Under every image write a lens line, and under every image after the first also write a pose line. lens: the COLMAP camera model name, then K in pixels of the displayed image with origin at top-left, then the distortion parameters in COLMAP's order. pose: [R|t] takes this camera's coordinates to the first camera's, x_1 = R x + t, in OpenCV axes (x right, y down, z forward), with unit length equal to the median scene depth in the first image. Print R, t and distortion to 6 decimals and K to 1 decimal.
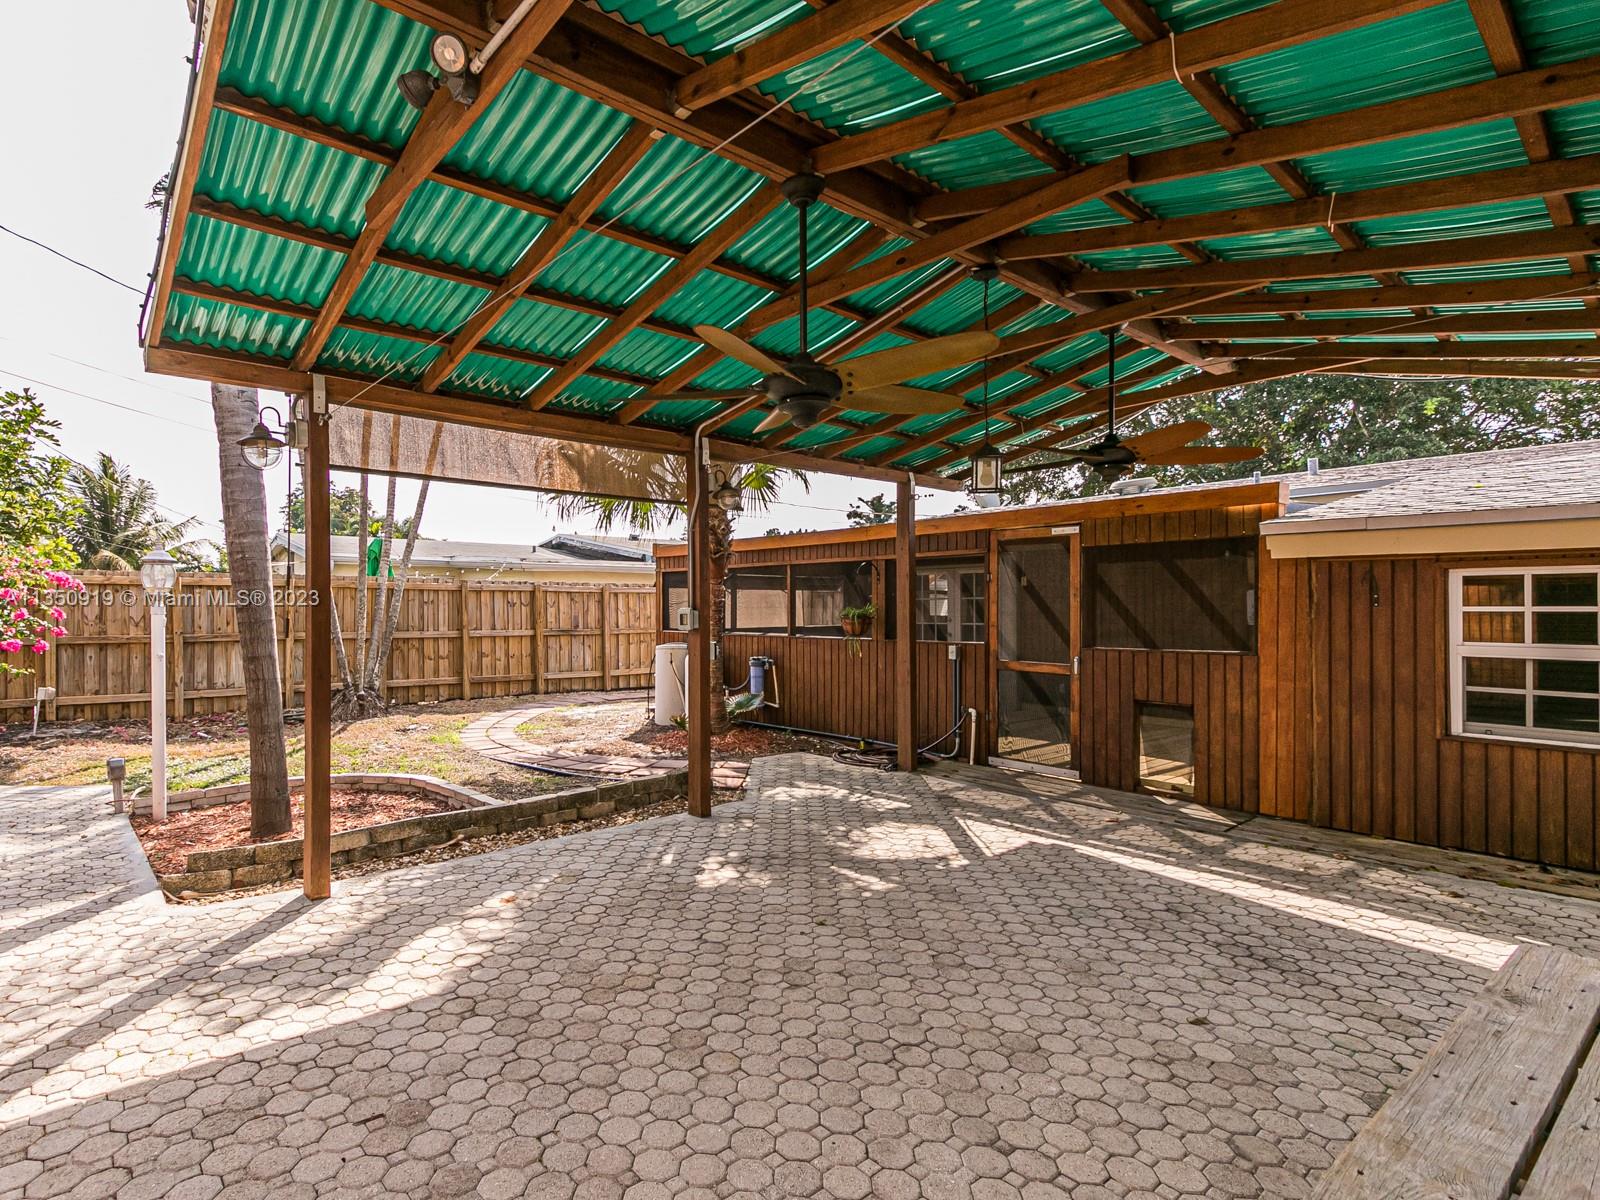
lens RADIAL K [[856.7, 0, 704.3], [0, 856.7, 605.8], [0, 0, 1]] dist [0.000287, 0.000308]
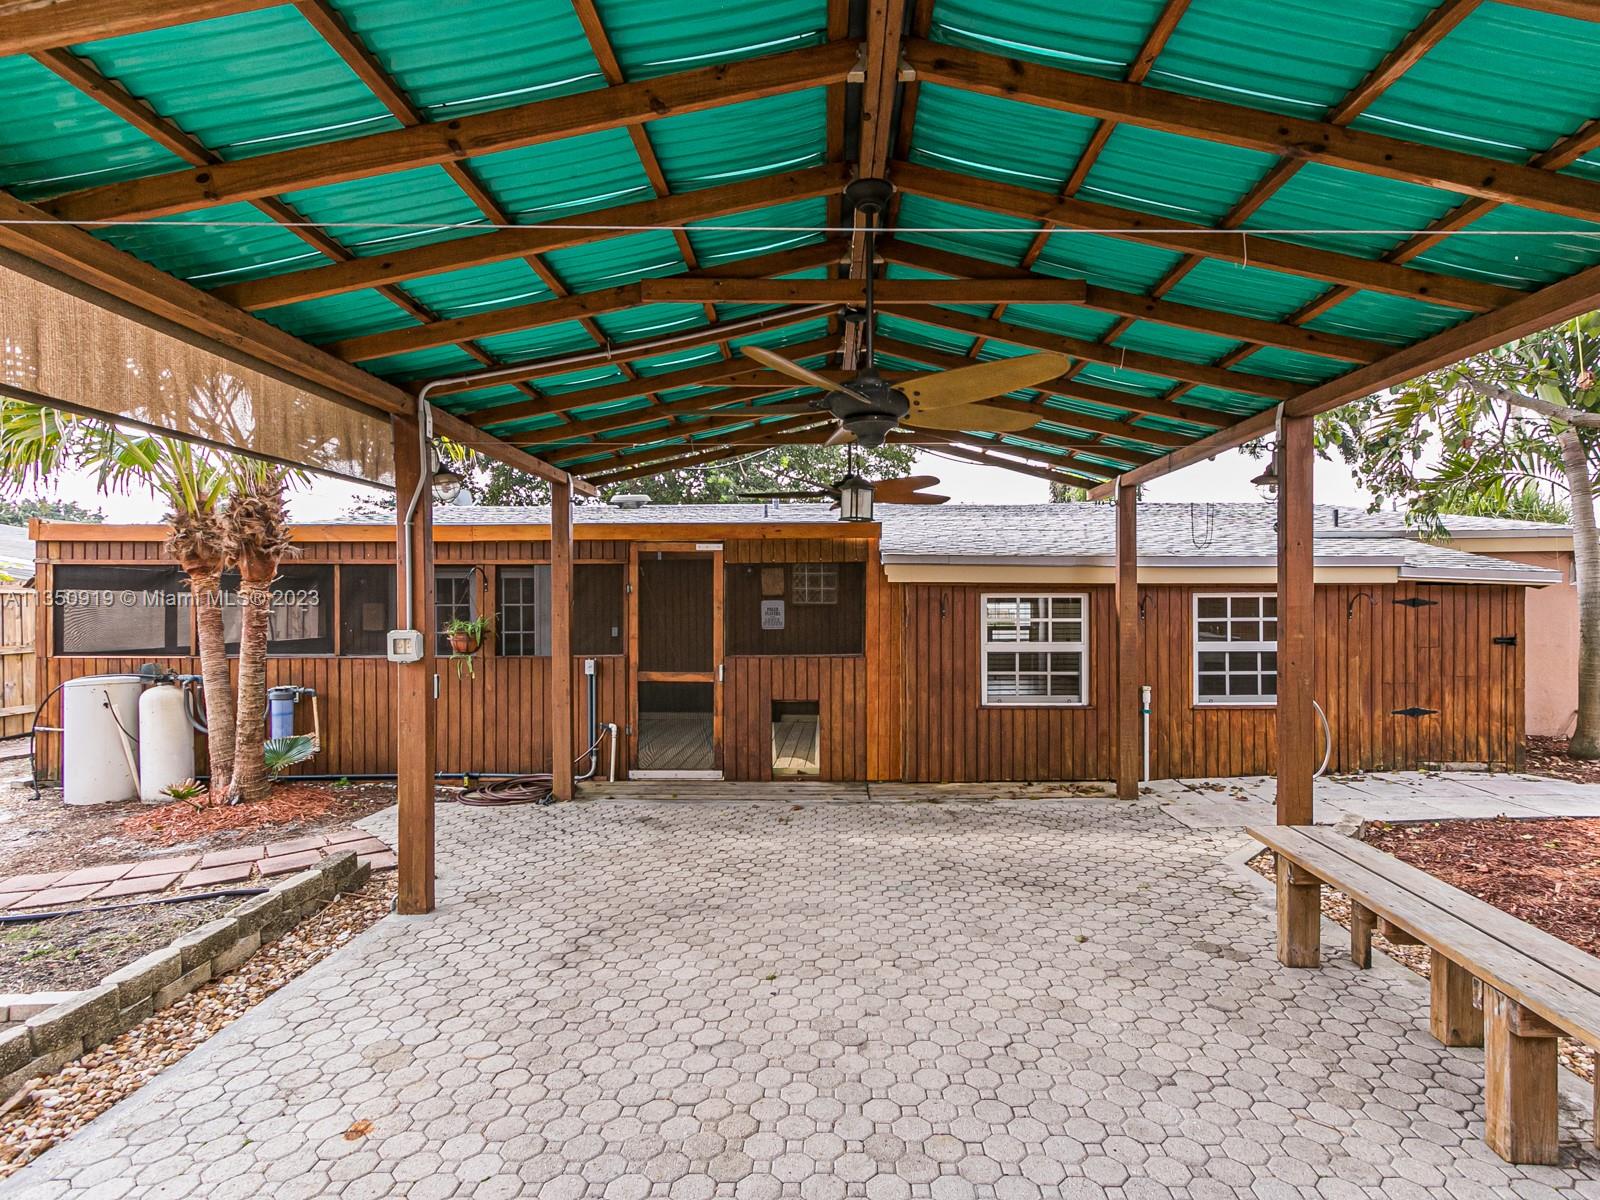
lens RADIAL K [[834.4, 0, 882.5], [0, 834.4, 607.7], [0, 0, 1]] dist [0.002182, 0.001363]
pose [[0.589200, -0.000532, 0.807987, -0.361753], [-0.002022, 0.999996, 0.002133, -0.018914], [-0.807984, -0.002890, 0.589197, 0.265805]]
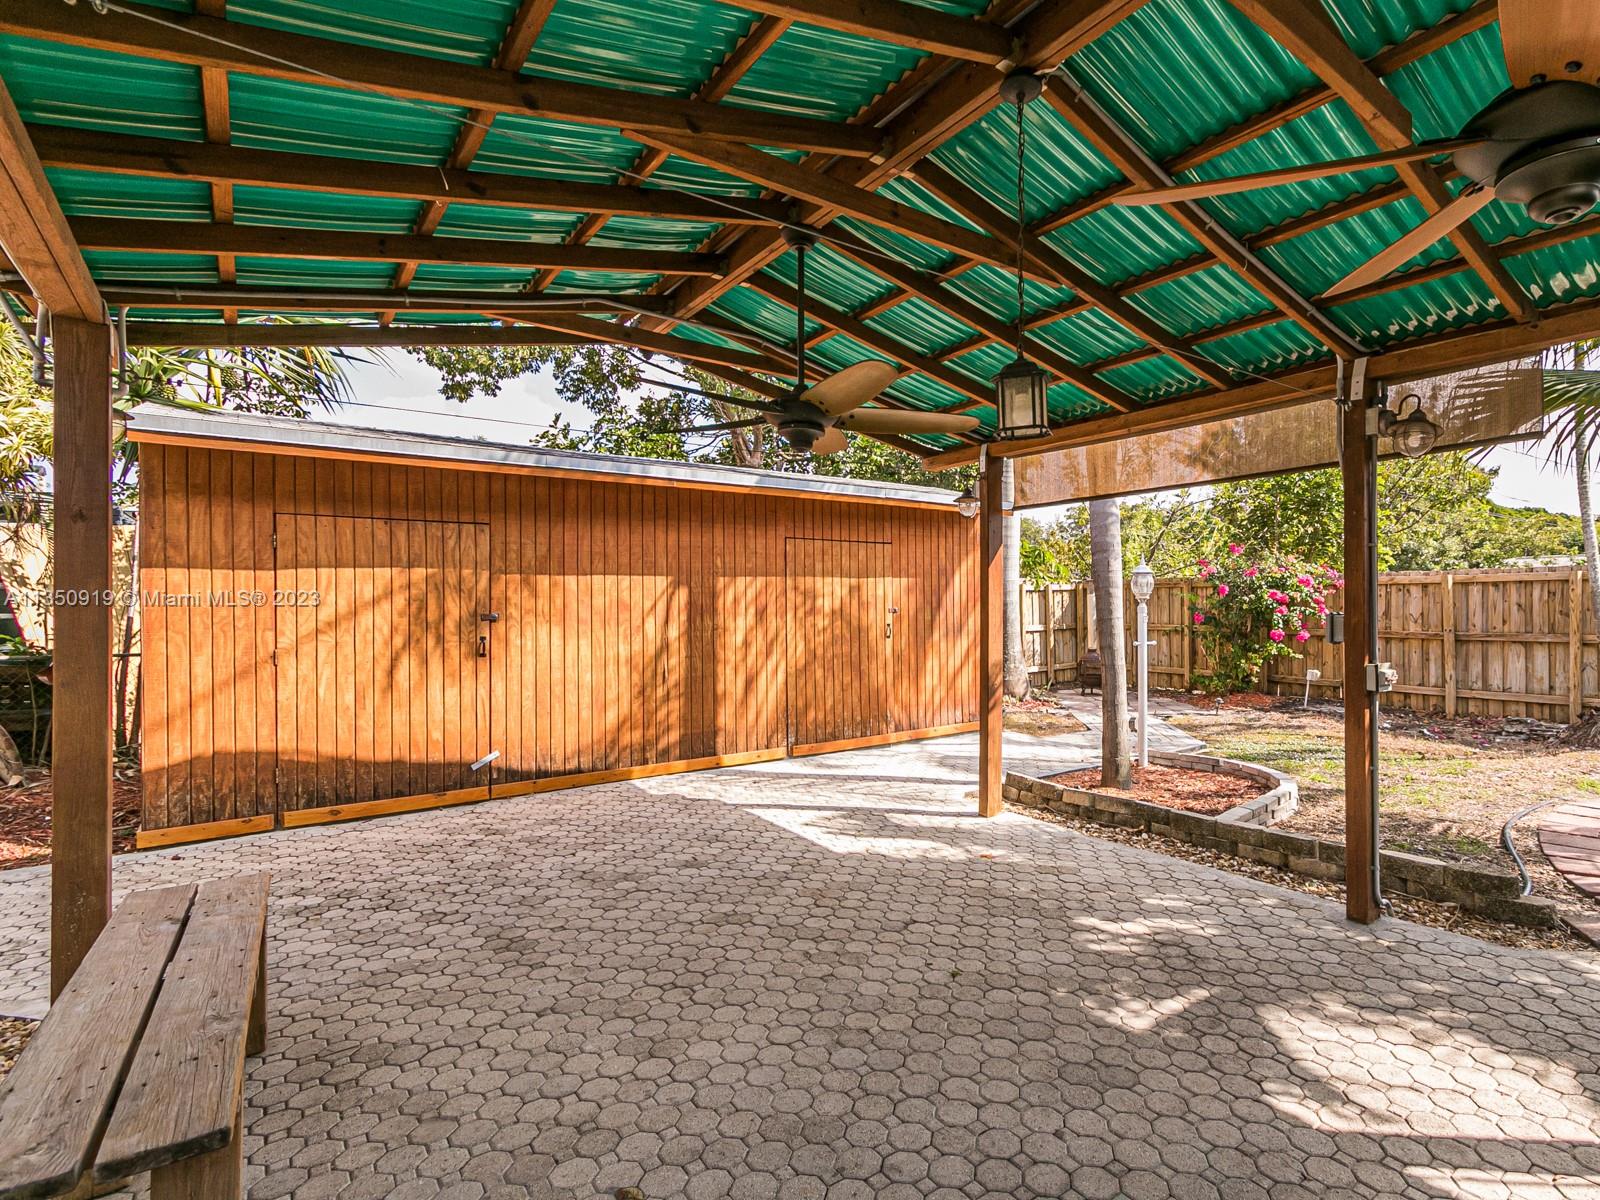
lens RADIAL K [[834.4, 0, 882.5], [0, 834.4, 607.7], [0, 0, 1]] dist [0.002182, 0.001363]
pose [[-0.053895, 0.006418, -0.998526, 0.696598], [0.005607, 0.999966, 0.006125, -0.007412], [0.998531, -0.005269, -0.053929, 0.683363]]
